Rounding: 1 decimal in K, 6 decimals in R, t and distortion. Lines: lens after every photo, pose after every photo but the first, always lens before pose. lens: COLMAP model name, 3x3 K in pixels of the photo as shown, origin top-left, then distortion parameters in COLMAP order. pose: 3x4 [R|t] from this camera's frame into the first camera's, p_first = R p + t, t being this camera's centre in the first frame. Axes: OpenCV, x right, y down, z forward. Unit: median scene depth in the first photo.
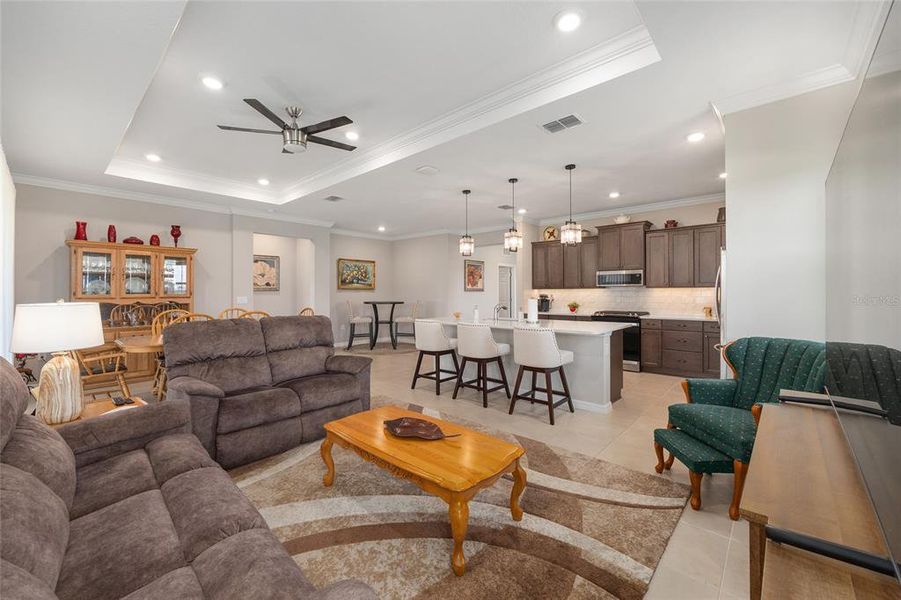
lens RADIAL K [[360.9, 0, 452.7], [0, 360.9, 293.8], [0, 0, 1]] dist [-0.003645, 0.001774]
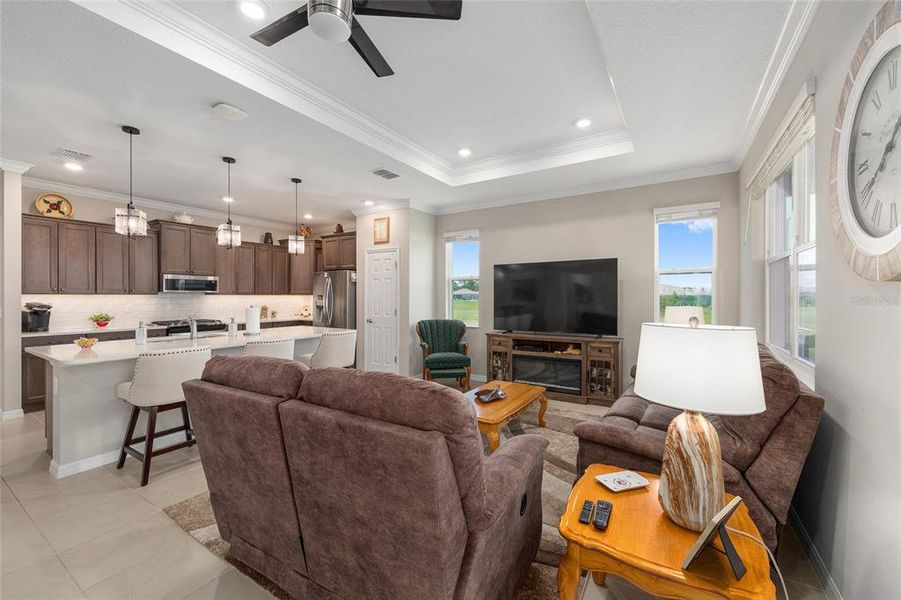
lens RADIAL K [[360.9, 0, 452.1], [0, 360.9, 298.3], [0, 0, 1]] dist [-0.003645, 0.001774]
pose [[-0.169679, -0.001589, 0.985498, -0.463622], [0.003995, 0.999989, 0.002300, -0.004918], [-0.985491, 0.004327, -0.169670, 0.430554]]
